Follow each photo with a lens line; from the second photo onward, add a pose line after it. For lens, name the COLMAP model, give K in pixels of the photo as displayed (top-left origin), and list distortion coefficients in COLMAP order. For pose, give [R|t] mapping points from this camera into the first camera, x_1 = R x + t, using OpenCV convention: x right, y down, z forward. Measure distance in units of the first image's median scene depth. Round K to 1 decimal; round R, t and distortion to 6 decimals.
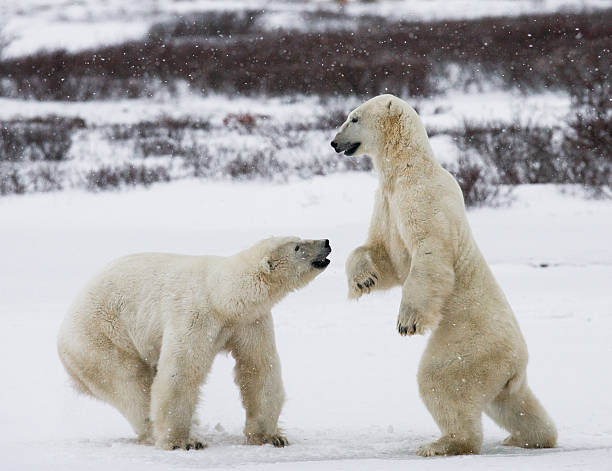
lens RADIAL K [[247.6, 0, 305.9], [0, 247.6, 235.7], [0, 0, 1]] dist [-0.000796, -0.000401]
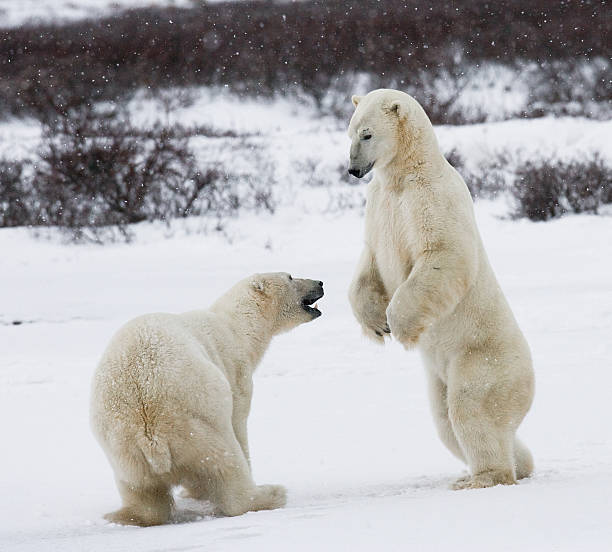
lens RADIAL K [[246.2, 0, 306.1], [0, 246.2, 275.7], [0, 0, 1]] dist [-0.000395, 0.000039]
pose [[0.999482, -0.029221, 0.013514, 1.957906], [0.029227, 0.999573, -0.000219, -0.012967], [-0.013502, 0.000614, 0.999909, 0.136090]]
